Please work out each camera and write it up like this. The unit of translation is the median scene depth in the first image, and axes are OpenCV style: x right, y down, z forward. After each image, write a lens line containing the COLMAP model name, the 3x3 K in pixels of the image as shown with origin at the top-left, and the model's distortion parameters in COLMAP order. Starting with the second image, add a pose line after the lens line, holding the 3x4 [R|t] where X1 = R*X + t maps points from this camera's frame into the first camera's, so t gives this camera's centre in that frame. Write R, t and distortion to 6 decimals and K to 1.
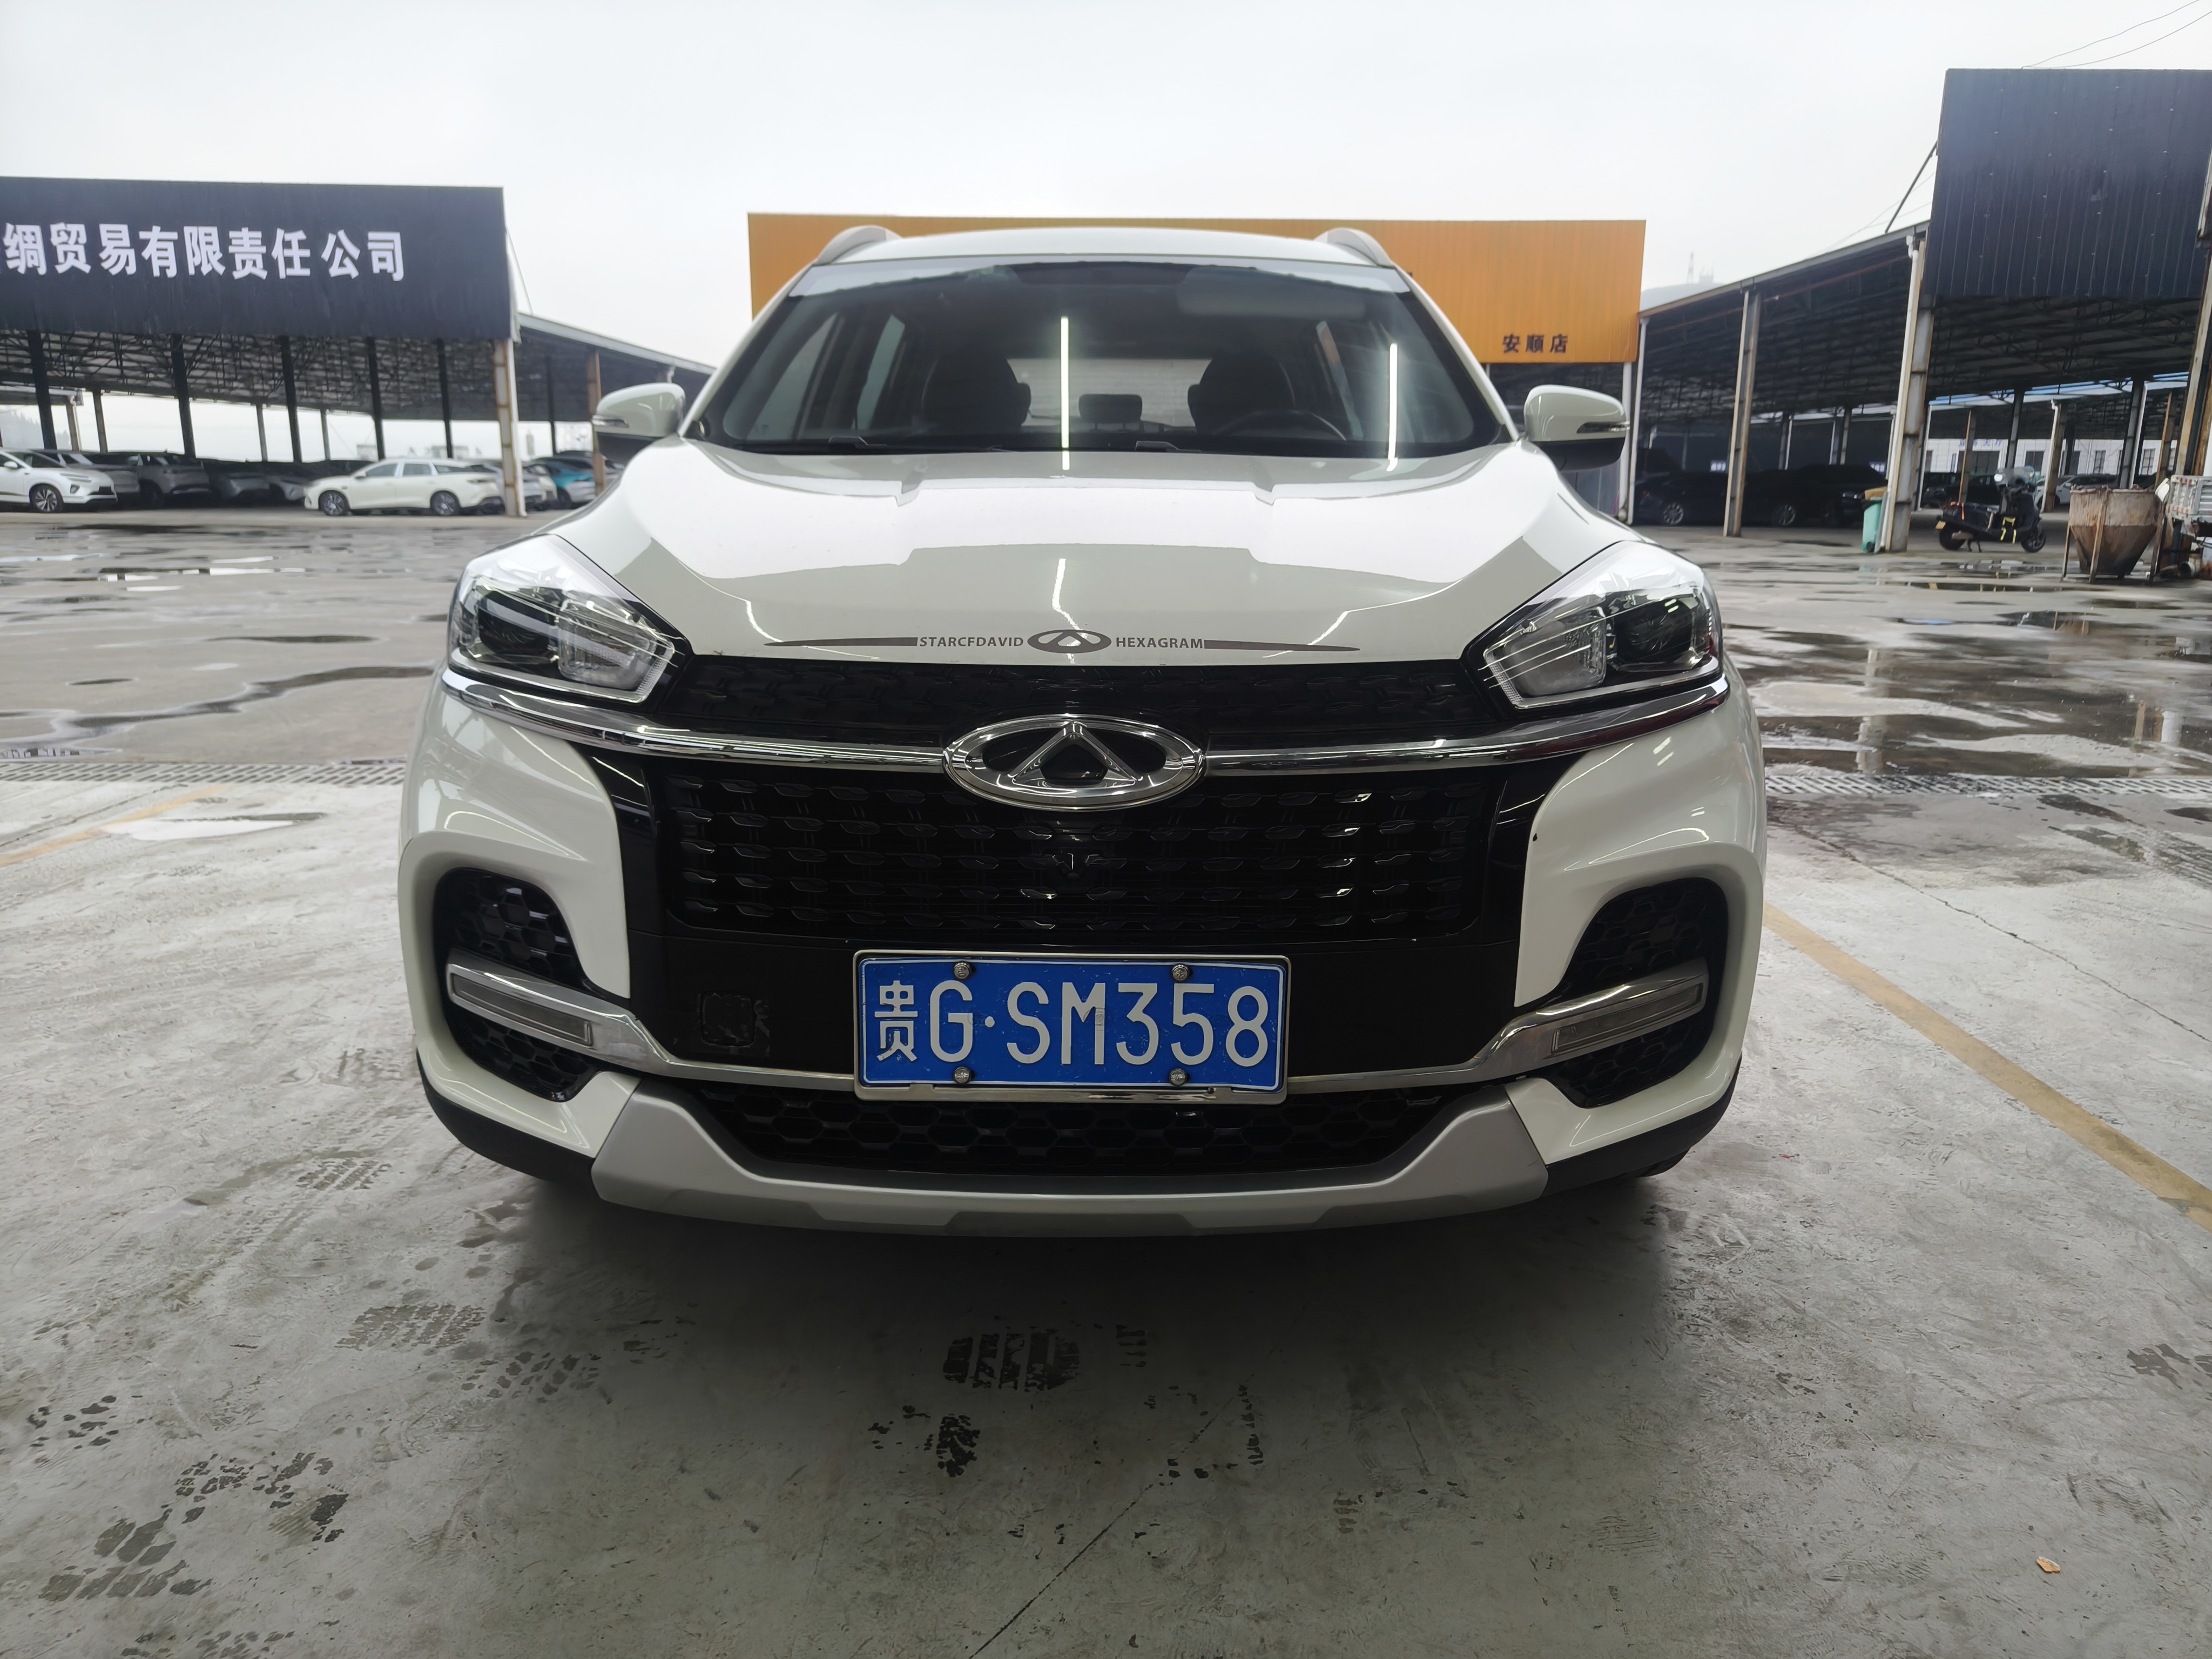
lens RADIAL K [[1539.7, 0, 1132.7], [0, 1539.7, 834.0], [0, 0, 1]] dist [0.010903, -0.001617]
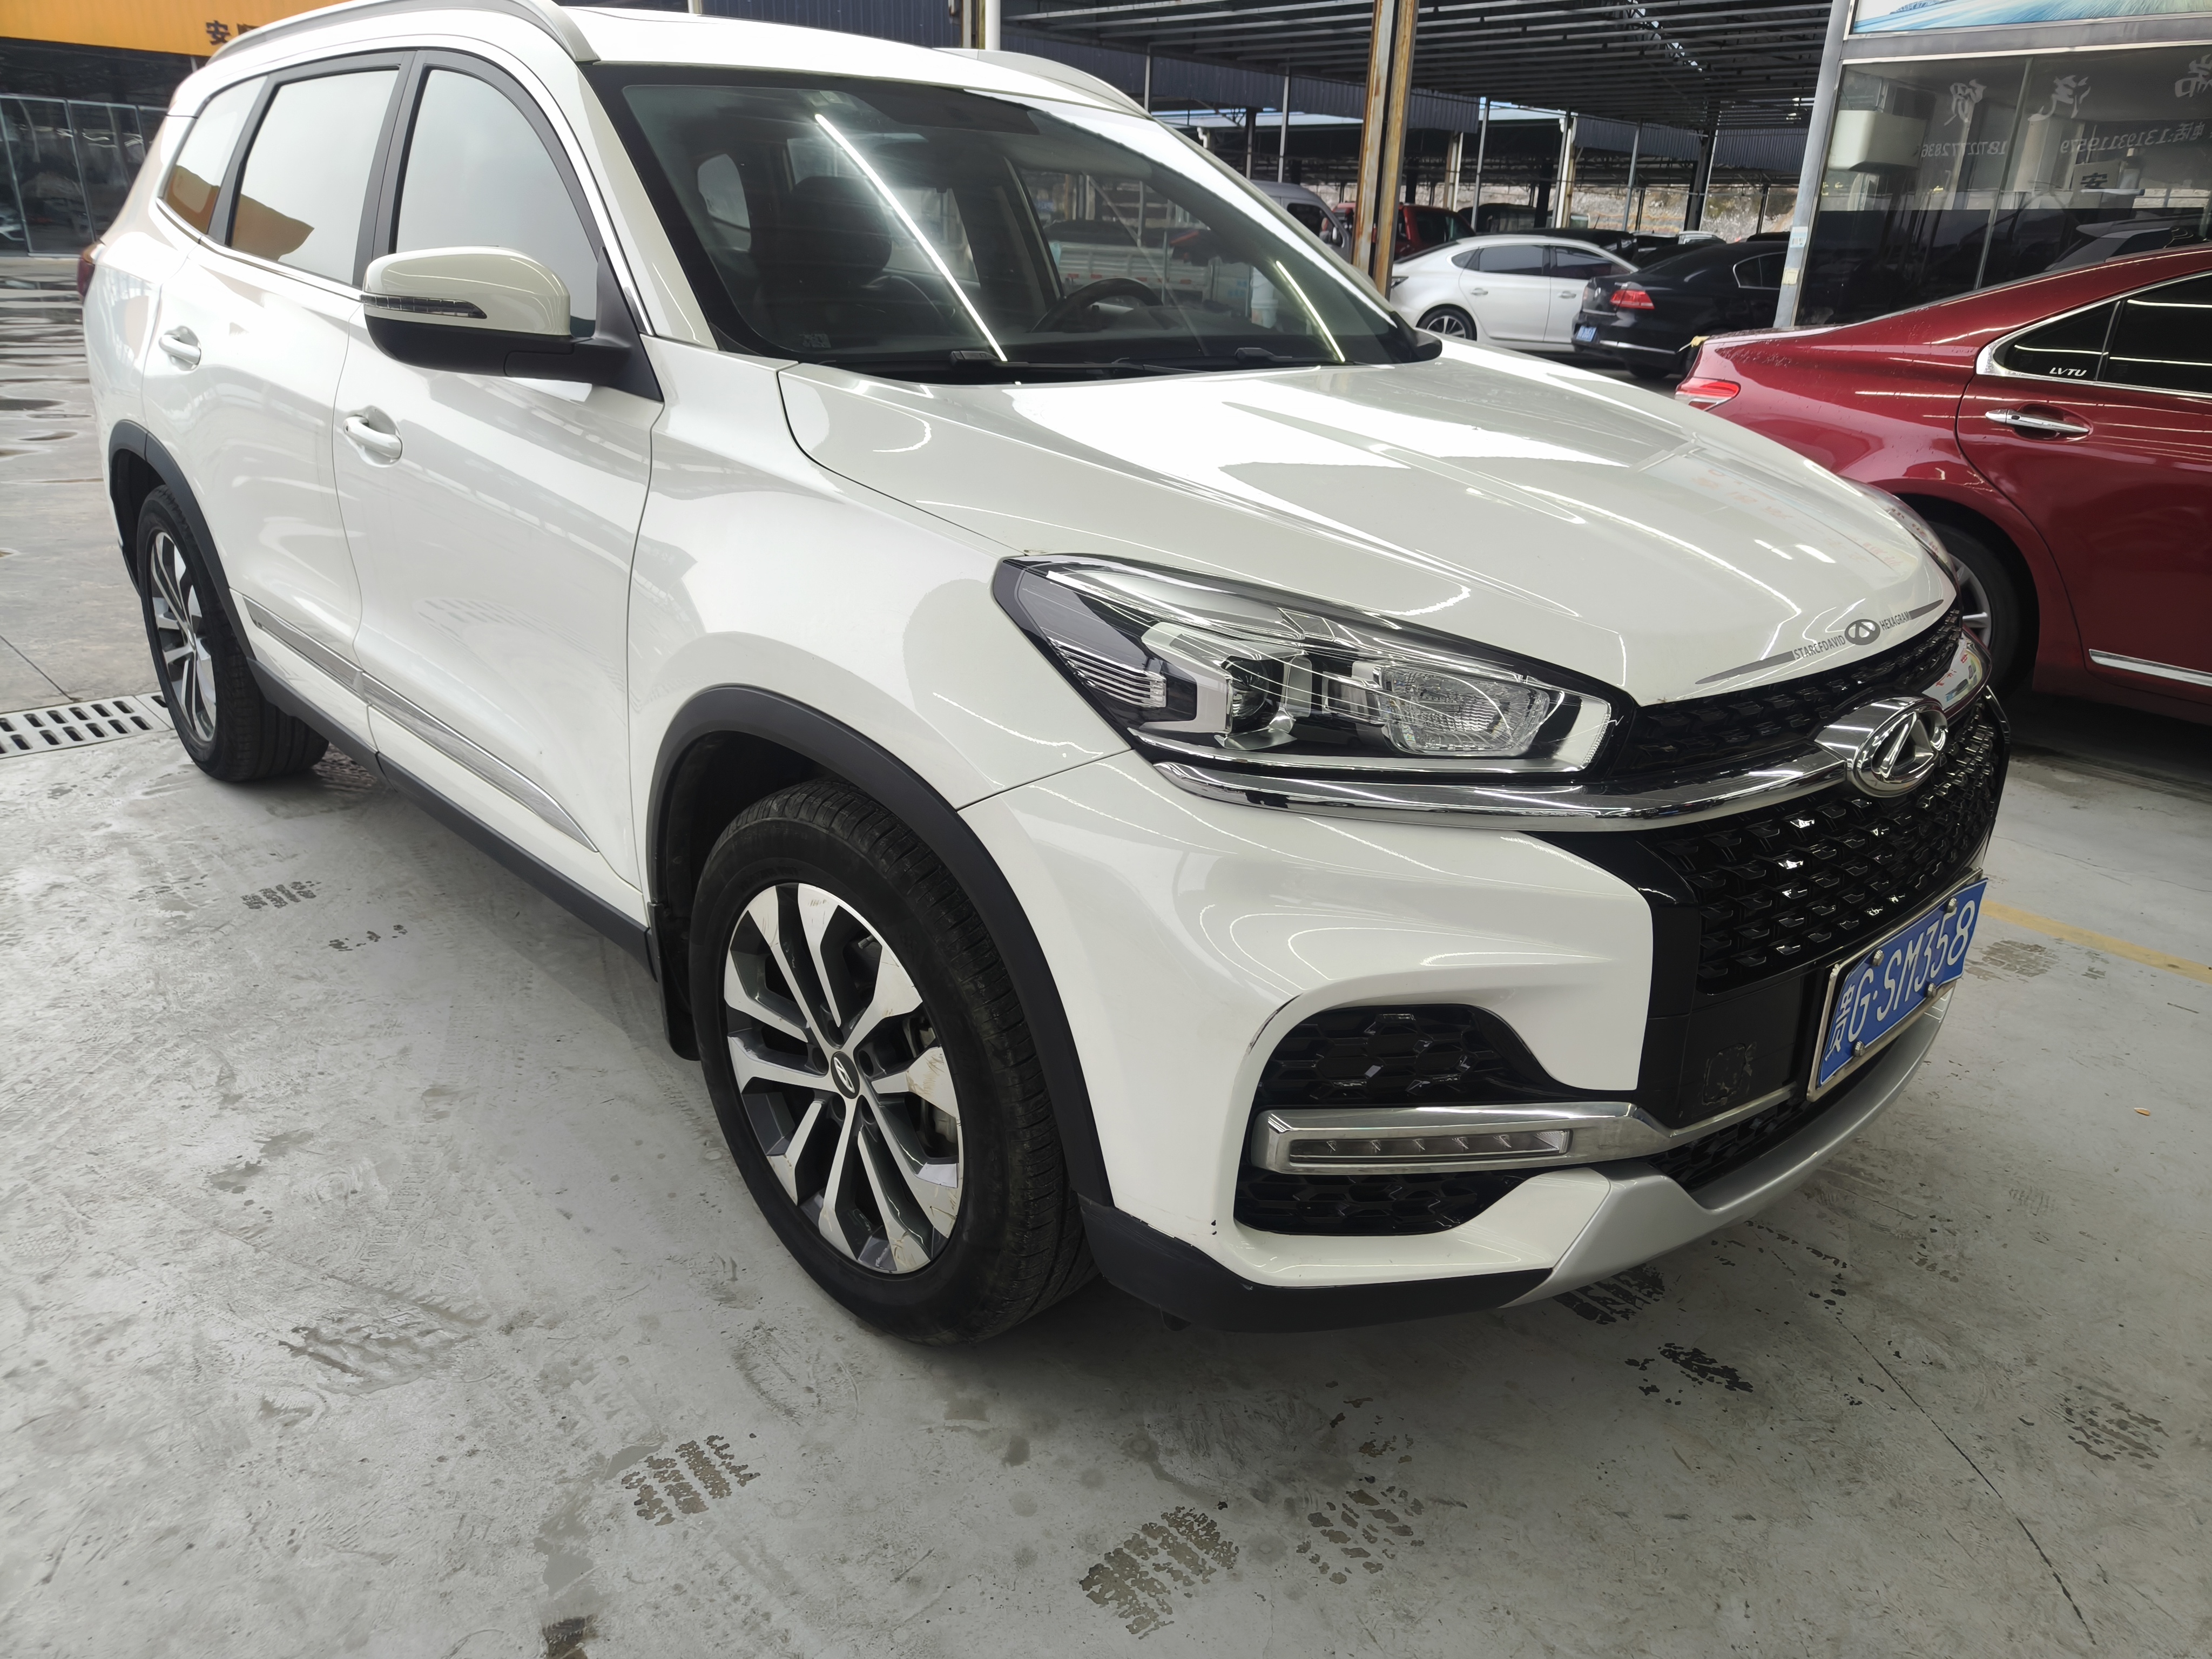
lens RADIAL K [[1539.7, 0, 1132.7], [0, 1539.7, 834.0], [0, 0, 1]] dist [0.010903, -0.001617]
pose [[0.718478, -0.239706, 0.652939, -1.052507], [0.126821, 0.968150, 0.215875, -0.264255], [-0.683890, -0.072295, 0.725995, 0.520887]]
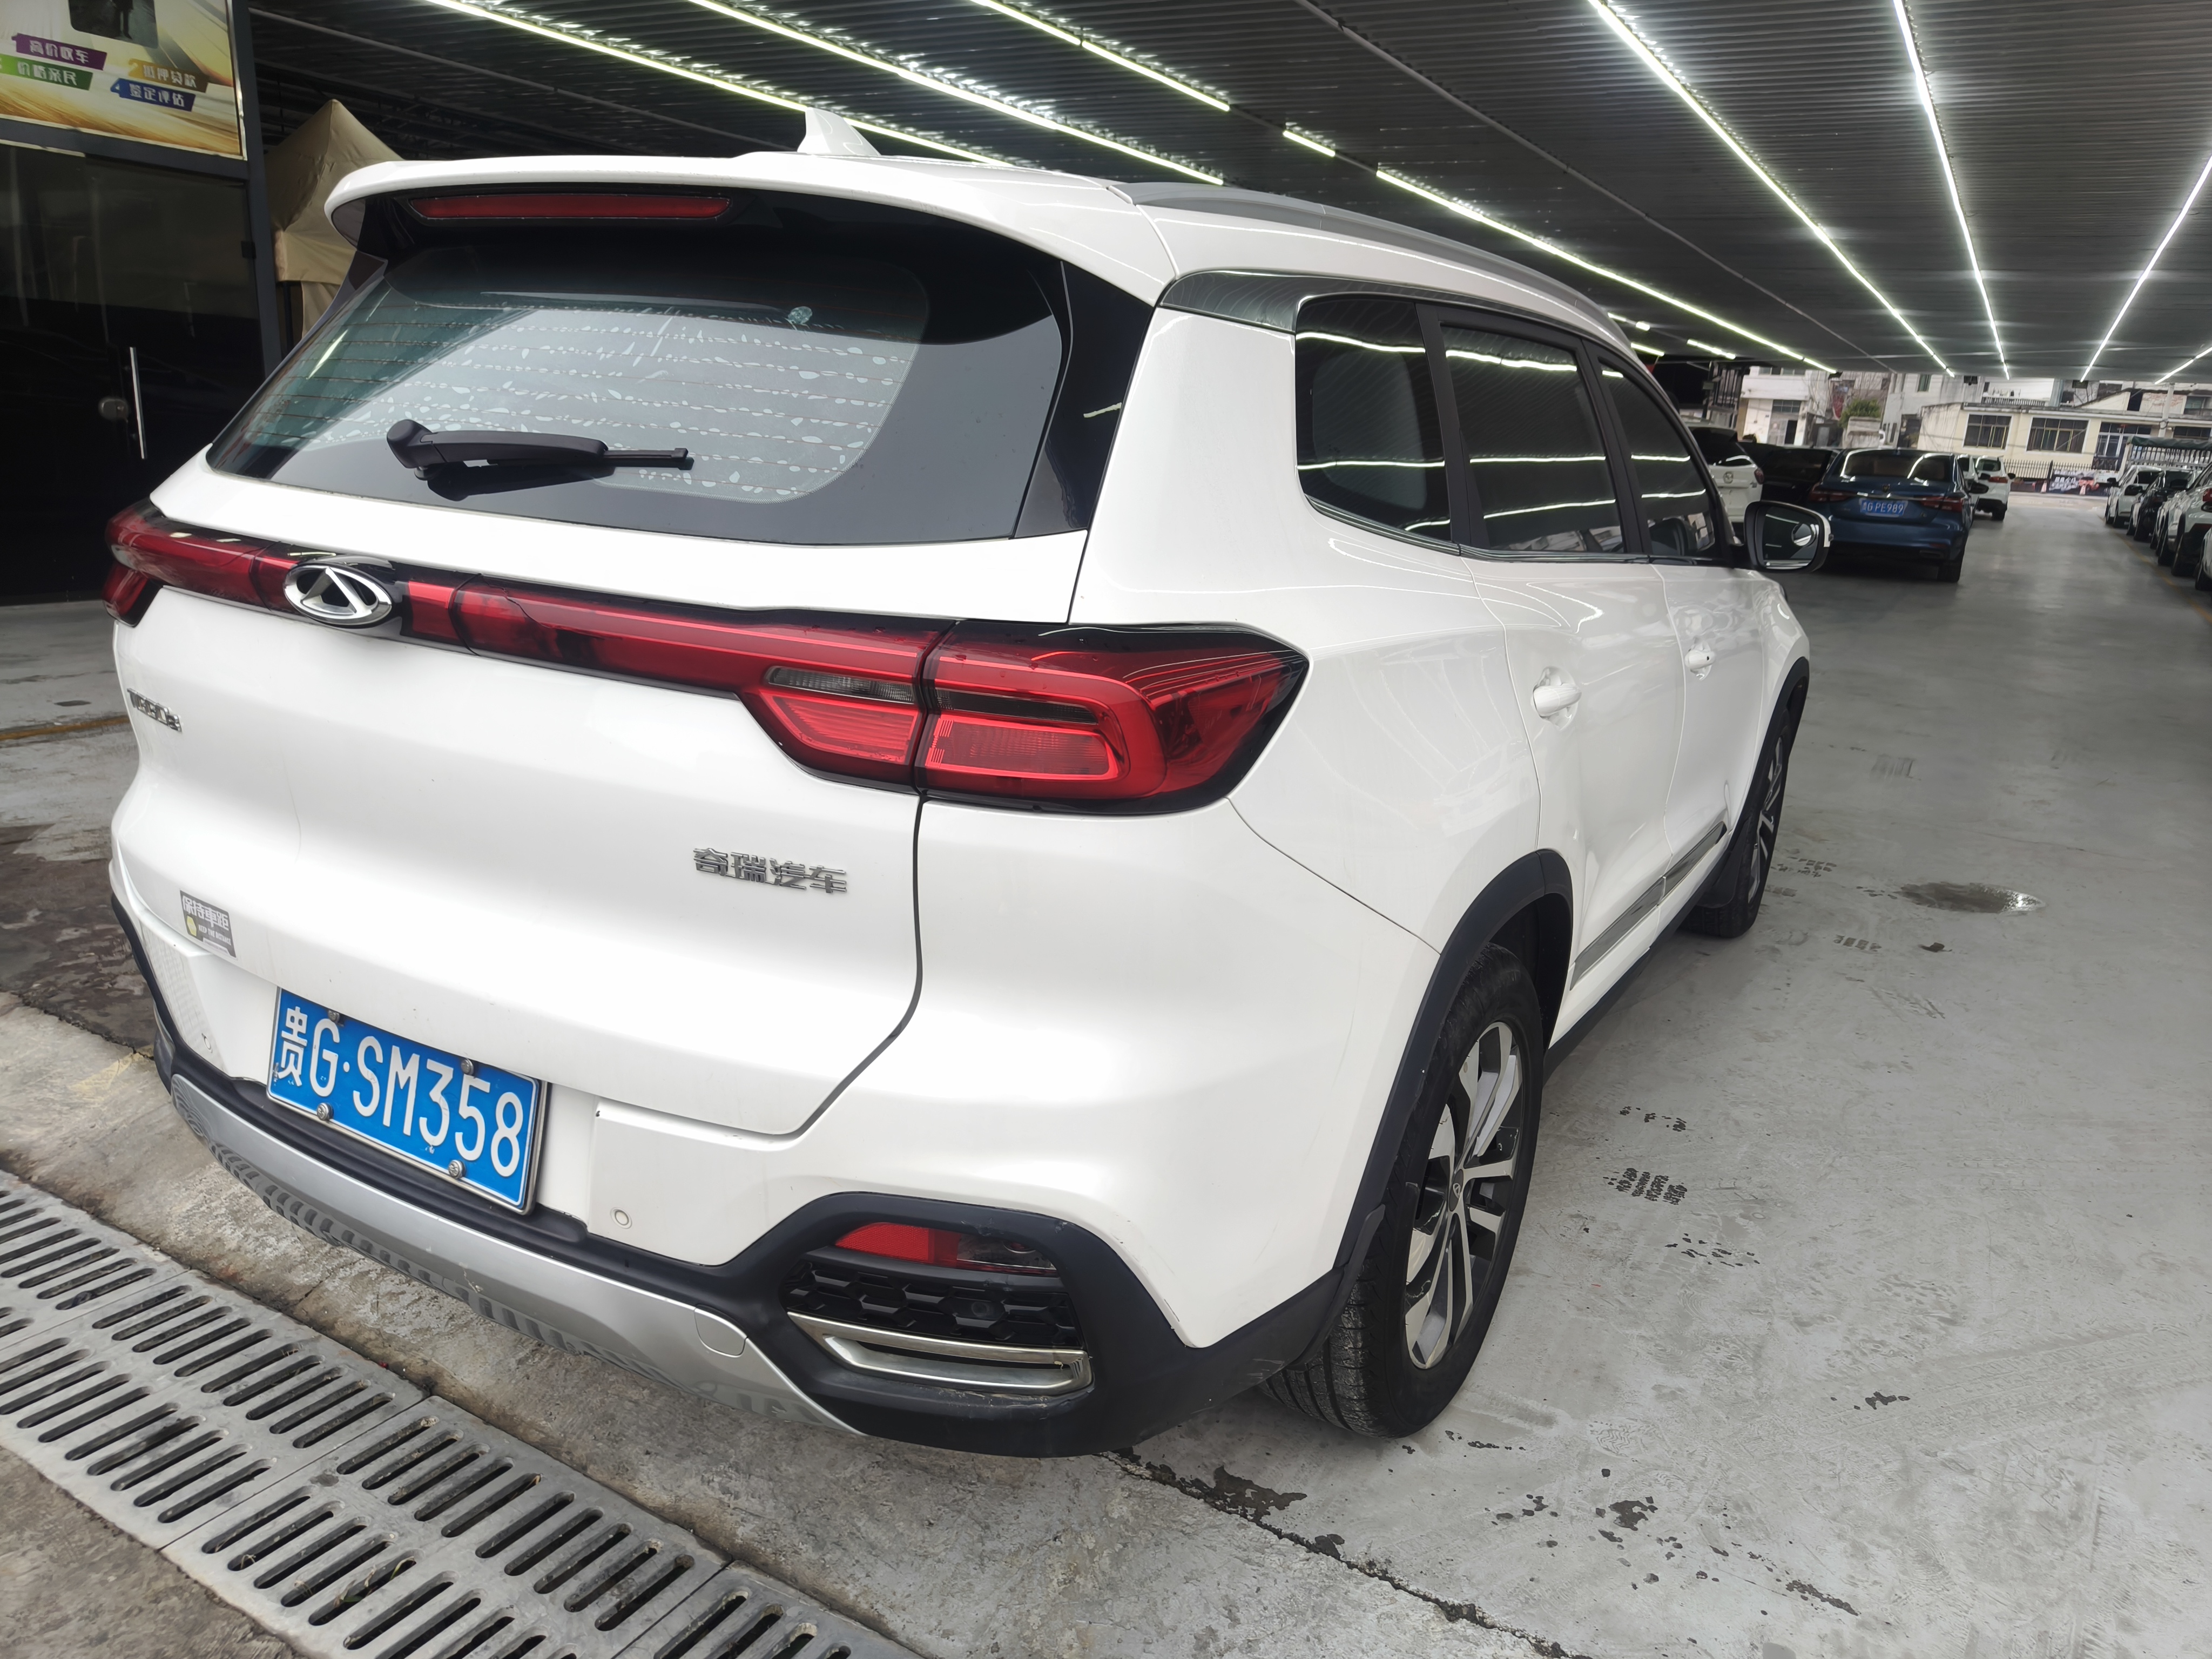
lens RADIAL K [[1539.7, 0, 1132.7], [0, 1539.7, 834.0], [0, 0, 1]] dist [0.010903, -0.001617]
pose [[-0.861693, -0.185233, 0.472414, -0.853876], [0.053099, 0.892964, 0.446984, -1.063055], [-0.504645, 0.410248, -0.759625, 3.873036]]
